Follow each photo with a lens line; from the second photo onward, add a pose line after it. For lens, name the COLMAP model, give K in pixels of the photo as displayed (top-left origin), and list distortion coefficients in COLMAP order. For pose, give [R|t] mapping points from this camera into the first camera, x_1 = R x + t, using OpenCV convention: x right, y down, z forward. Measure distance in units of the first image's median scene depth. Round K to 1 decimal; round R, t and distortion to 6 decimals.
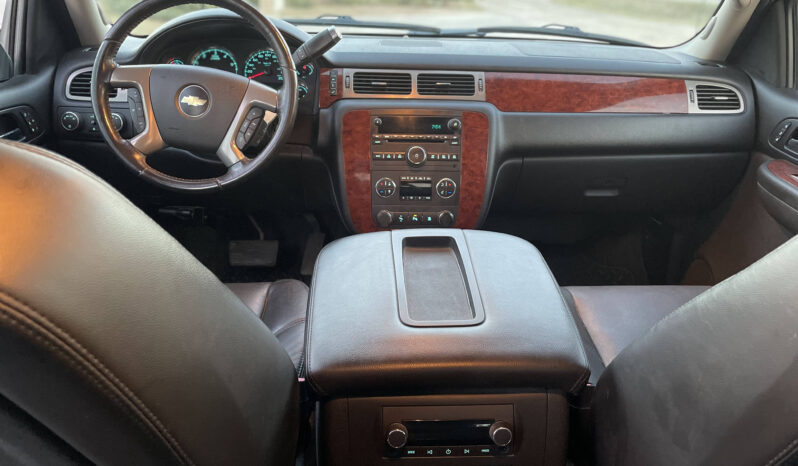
lens RADIAL K [[604.0, 0, 401.8], [0, 604.0, 232.0], [0, 0, 1]] dist [0.059481, -0.099206]
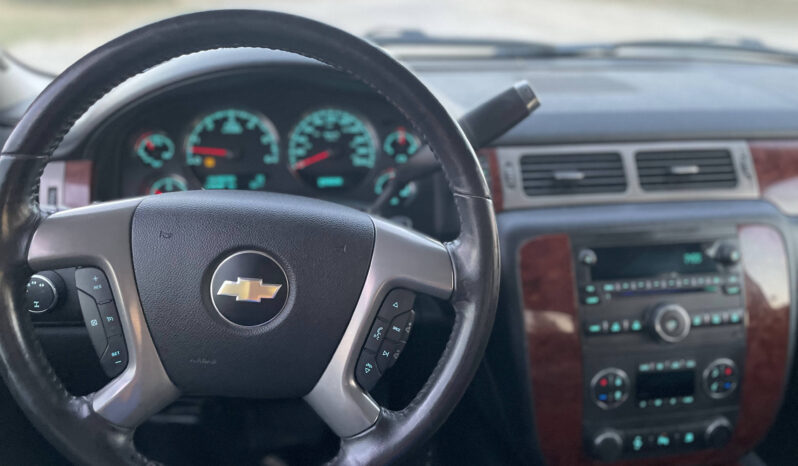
lens RADIAL K [[604.0, 0, 401.8], [0, 604.0, 232.0], [0, 0, 1]] dist [0.059481, -0.099206]
pose [[0.991315, -0.055688, 0.119136, -0.245684], [0.052556, 0.998189, 0.029277, -0.220680], [-0.120551, -0.022761, 0.992446, 0.504218]]
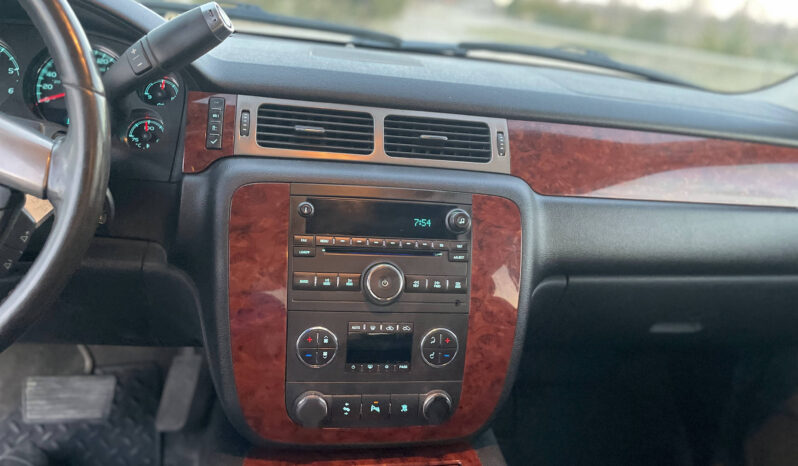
lens RADIAL K [[604.0, 0, 401.8], [0, 604.0, 232.0], [0, 0, 1]] dist [0.059481, -0.099206]
pose [[0.987369, 0.033502, 0.154853, -0.037154], [-0.028670, 0.999033, -0.033335, -0.145846], [-0.155820, 0.028474, 0.987375, 0.495423]]
